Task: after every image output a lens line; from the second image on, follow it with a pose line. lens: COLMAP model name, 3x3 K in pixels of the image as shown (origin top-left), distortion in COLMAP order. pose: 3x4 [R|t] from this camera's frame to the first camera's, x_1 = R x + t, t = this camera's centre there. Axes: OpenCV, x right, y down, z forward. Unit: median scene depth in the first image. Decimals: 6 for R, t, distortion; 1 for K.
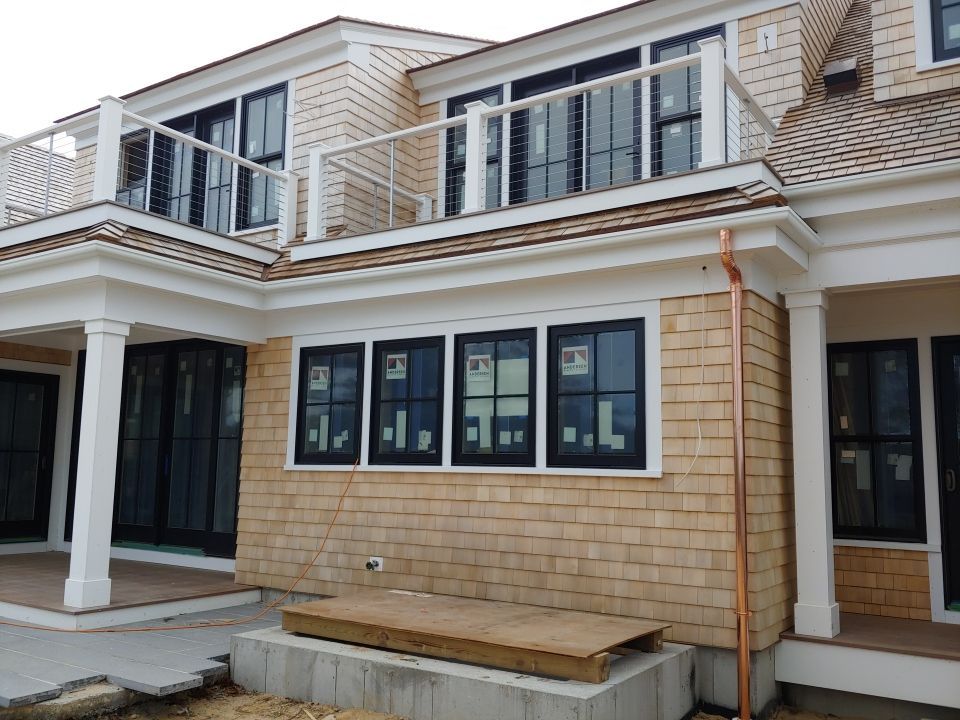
lens RADIAL K [[838.3, 0, 476.4], [0, 838.3, 363.5], [0, 0, 1]] dist [0.125062, -0.222022]
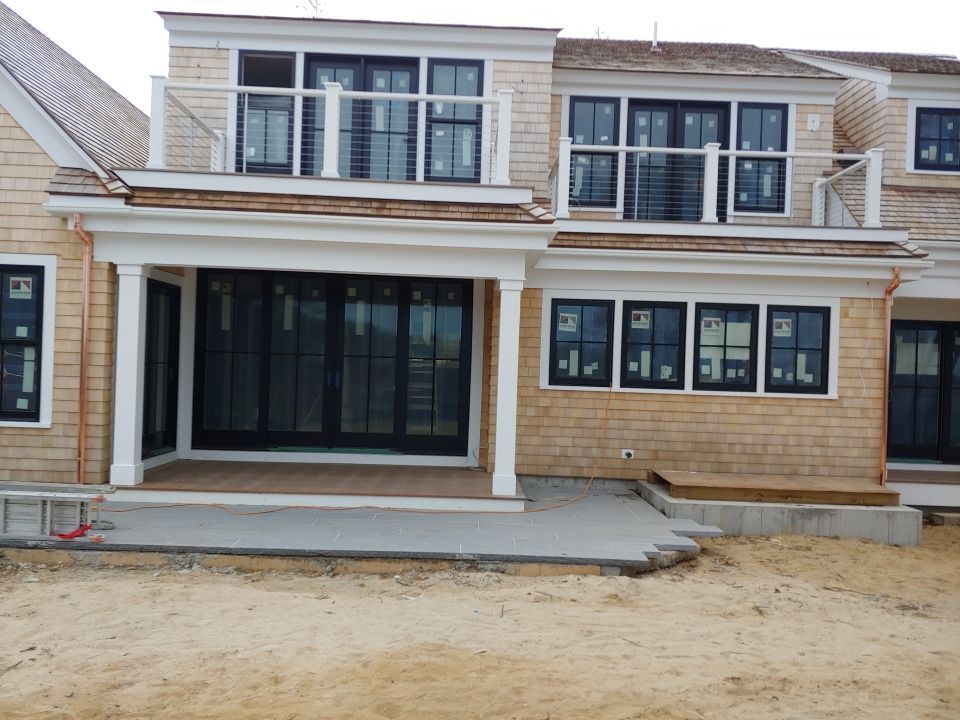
lens RADIAL K [[838.3, 0, 476.4], [0, 838.3, 363.5], [0, 0, 1]] dist [0.125062, -0.222022]
pose [[0.826510, 0.008451, 0.562859, -1.219621], [-0.089330, 0.989186, 0.116321, -0.069159], [-0.555789, -0.146421, 0.818327, -0.032173]]
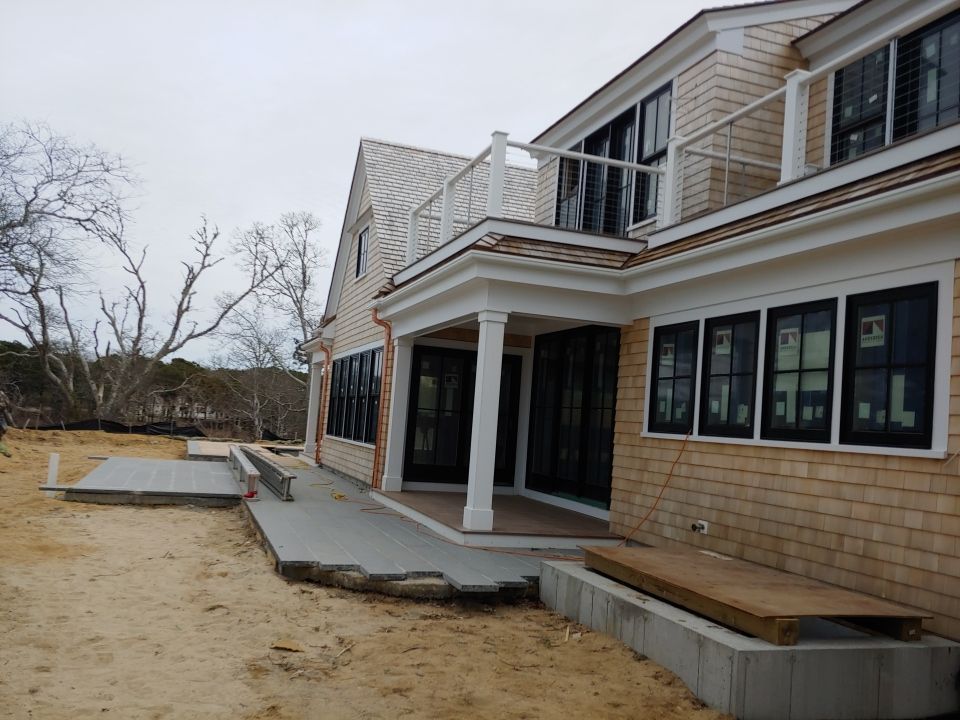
lens RADIAL K [[830.2, 0, 474.7], [0, 830.2, 376.5], [0, 0, 1]] dist [0.094904, -0.197807]
pose [[0.791957, 0.004619, -0.610559, 0.314649], [0.017548, 0.999386, 0.030321, 0.009436], [0.610325, -0.034727, 0.791390, -0.010408]]
